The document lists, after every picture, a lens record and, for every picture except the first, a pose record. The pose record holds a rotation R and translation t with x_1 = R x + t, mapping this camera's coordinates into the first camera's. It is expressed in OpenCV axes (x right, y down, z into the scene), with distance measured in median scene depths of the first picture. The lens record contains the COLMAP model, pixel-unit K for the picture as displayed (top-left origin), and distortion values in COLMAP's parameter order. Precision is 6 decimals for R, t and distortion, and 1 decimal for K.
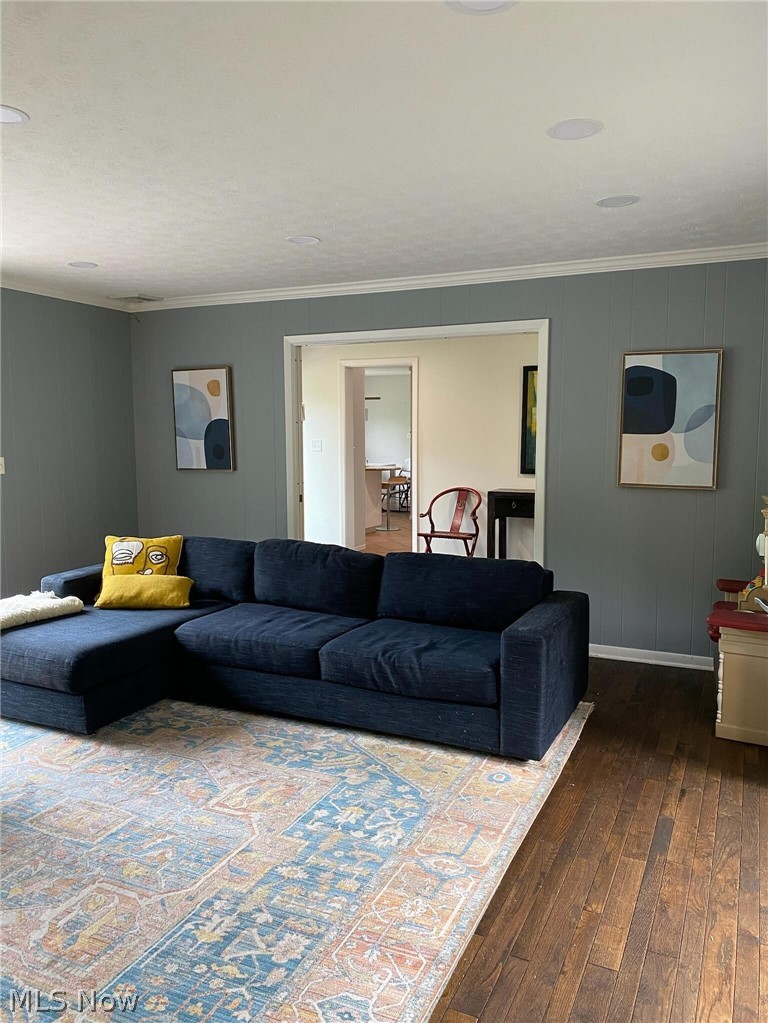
lens RADIAL K [[776.8, 0, 379.7], [0, 776.8, 507.5], [0, 0, 1]] dist [0.009494, 0.003281]
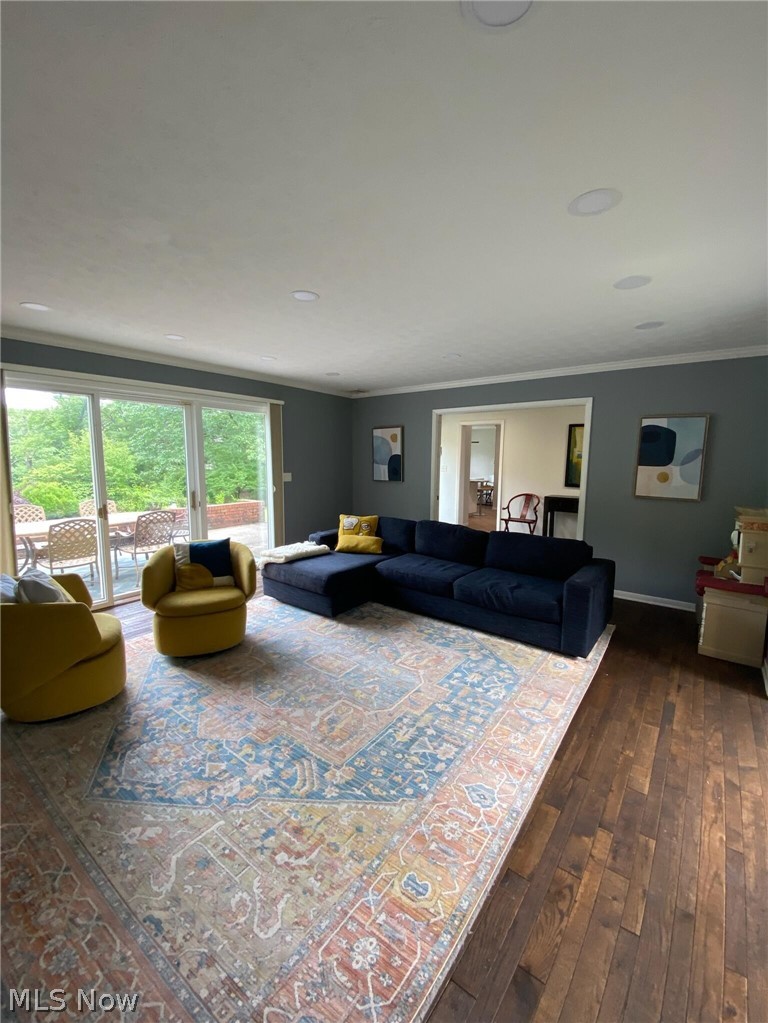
lens RADIAL K [[406.5, 0, 384.0], [0, 406.5, 511.5], [0, 0, 1]] dist [-0.003431, -0.000888]
pose [[0.978898, 0.036865, -0.200998, -0.054321], [-0.030826, 0.998977, 0.033095, -0.011179], [0.202013, -0.026200, 0.979032, 0.038540]]
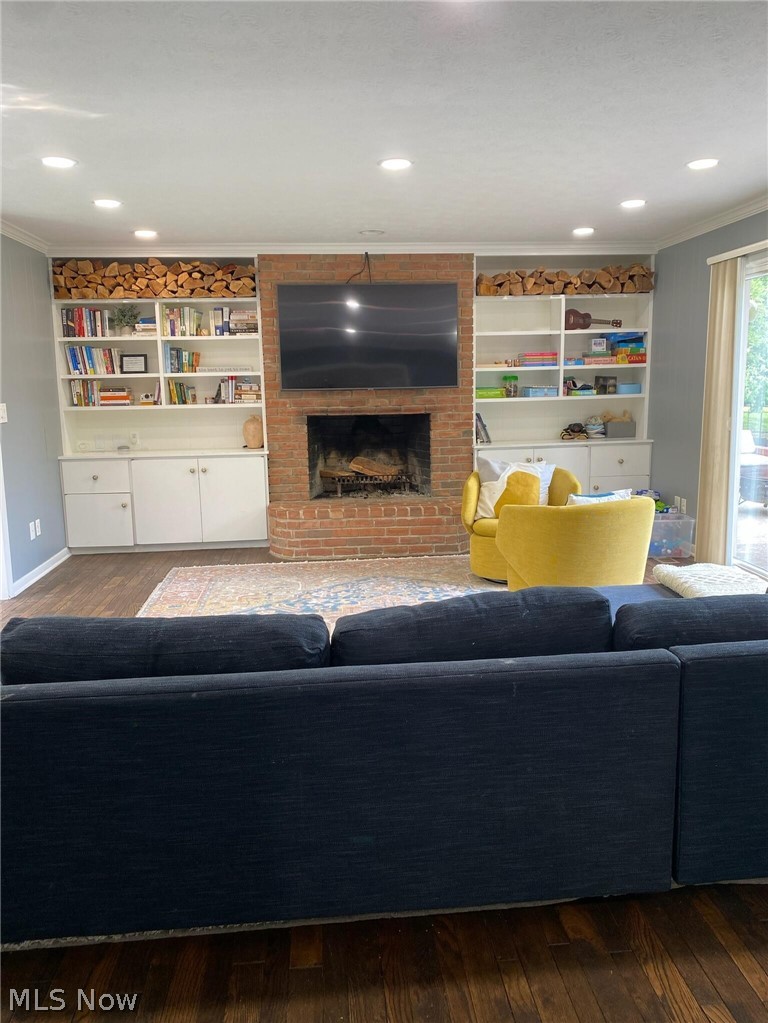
lens RADIAL K [[787.9, 0, 384.0], [0, 787.9, 511.5], [0, 0, 1]] dist [0.105889, -0.303707]
pose [[-0.863565, 0.105763, -0.493021, 0.267376], [-0.029673, 0.965402, 0.259073, -0.170983], [0.503363, 0.238355, -0.830549, 1.724982]]
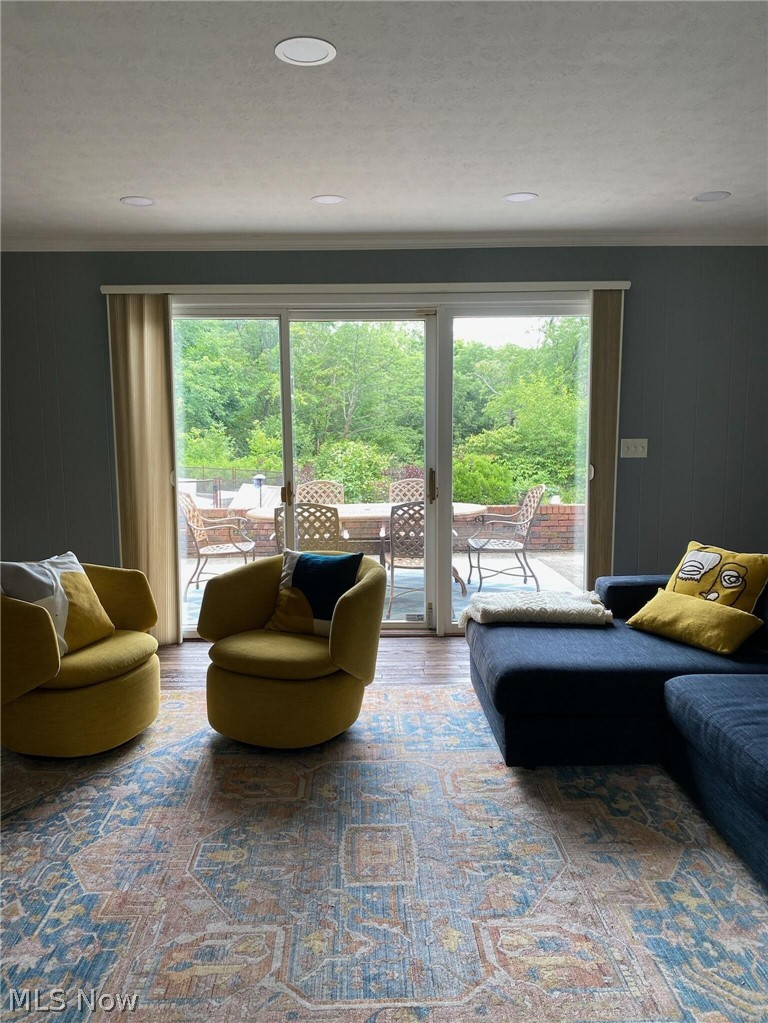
lens RADIAL K [[779.3, 0, 387.7], [0, 779.3, 516.3], [0, 0, 1]] dist [0.010346, 0.004551]
pose [[0.448386, 0.112439, -0.886740, 0.287871], [-0.085159, 0.992918, 0.082841, -0.038137], [0.889774, 0.038369, 0.454786, 0.485463]]
